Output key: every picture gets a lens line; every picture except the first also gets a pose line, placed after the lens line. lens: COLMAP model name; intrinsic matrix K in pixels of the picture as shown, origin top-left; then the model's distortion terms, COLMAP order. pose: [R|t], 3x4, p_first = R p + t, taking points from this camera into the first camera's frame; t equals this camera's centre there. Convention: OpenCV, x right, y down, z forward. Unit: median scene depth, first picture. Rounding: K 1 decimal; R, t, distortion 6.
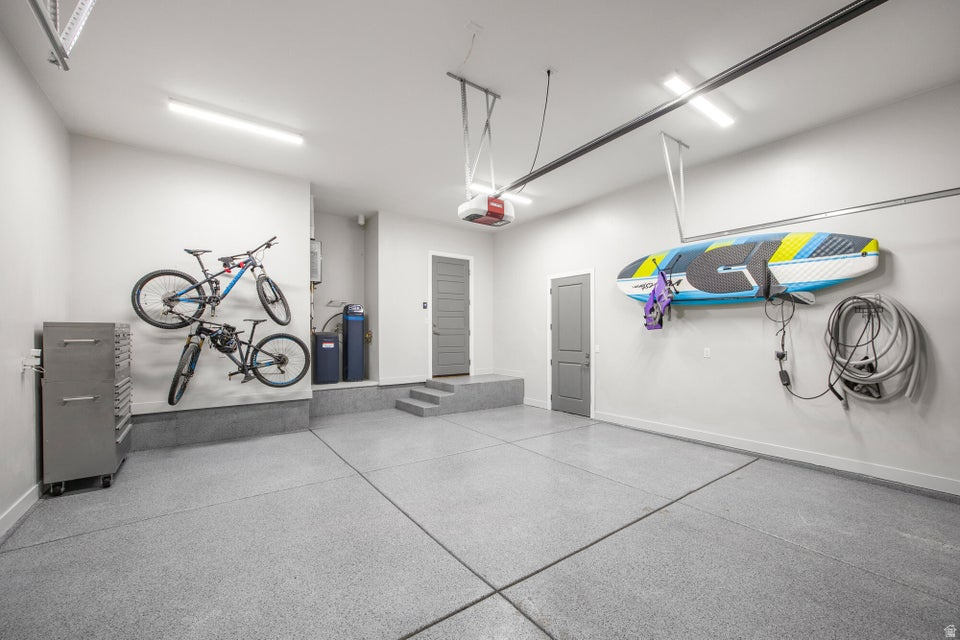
lens RADIAL K [[396.5, 0, 480.0], [0, 396.5, 333.7], [0, 0, 1]] dist [-0.000954, -0.000053]
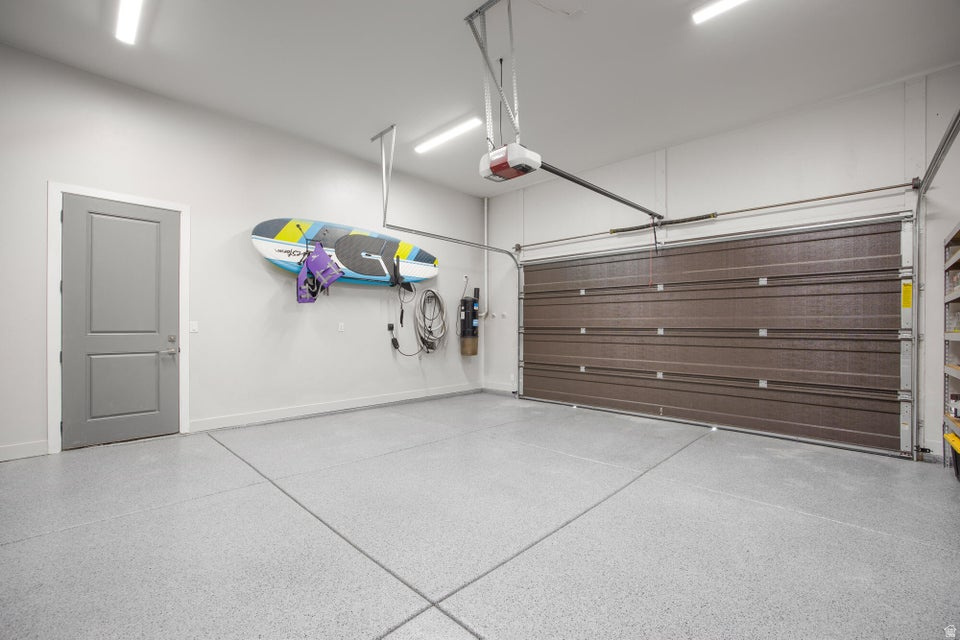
lens RADIAL K [[409.6, 0, 480.0], [0, 409.6, 320.0], [0, 0, 1]] dist [-0.001384, -0.000099]
pose [[-0.160139, 0.009855, 0.987045, -0.589755], [-0.007126, 0.999913, -0.011140, 0.038554], [-0.987069, -0.008817, -0.160055, 0.797104]]
